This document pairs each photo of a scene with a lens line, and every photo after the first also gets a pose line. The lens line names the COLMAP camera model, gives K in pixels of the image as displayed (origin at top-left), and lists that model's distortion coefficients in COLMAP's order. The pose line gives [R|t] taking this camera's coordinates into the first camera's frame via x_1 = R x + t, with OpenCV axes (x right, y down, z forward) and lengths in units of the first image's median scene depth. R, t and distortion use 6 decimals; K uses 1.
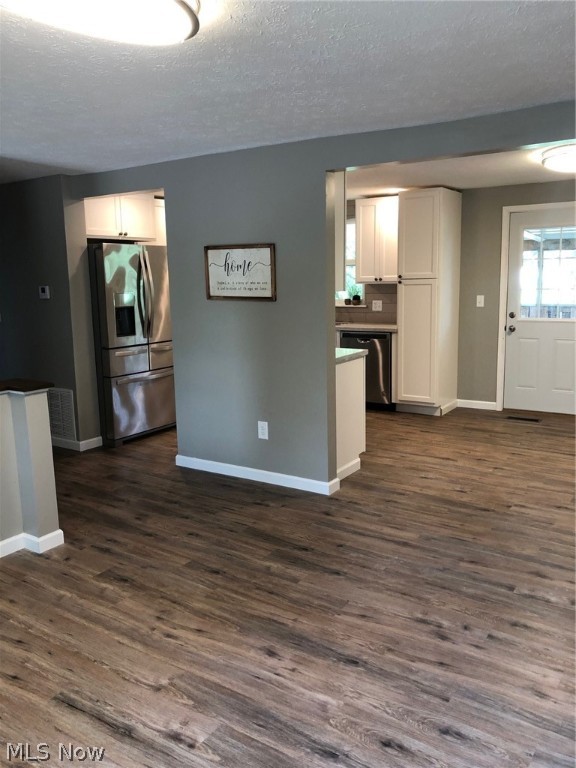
lens RADIAL K [[627.9, 0, 288.0], [0, 627.9, 384.0], [0, 0, 1]] dist [0.101496, -0.301506]
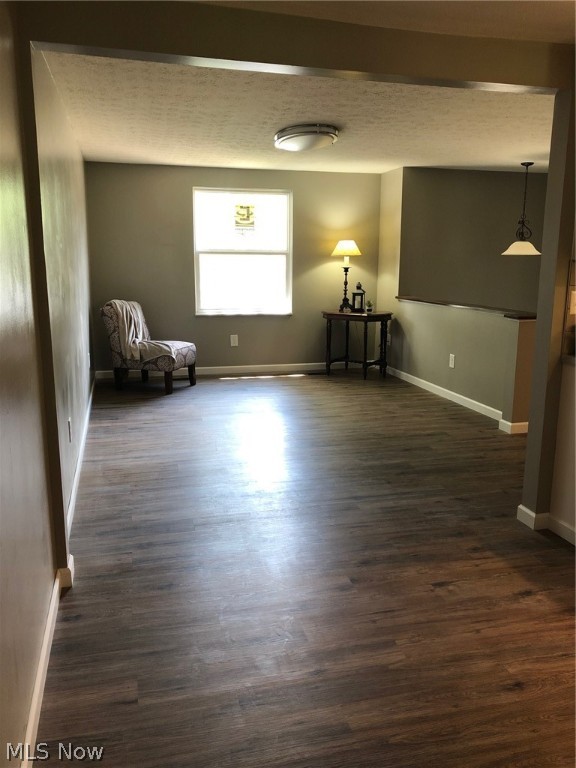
lens RADIAL K [[627.9, 0, 288.0], [0, 627.9, 384.0], [0, 0, 1]] dist [0.101496, -0.301506]
pose [[-0.668717, 0.166753, -0.724576, 0.886419], [-0.122508, 0.936495, 0.328587, -0.228378], [0.733355, 0.308498, -0.605821, 1.341706]]
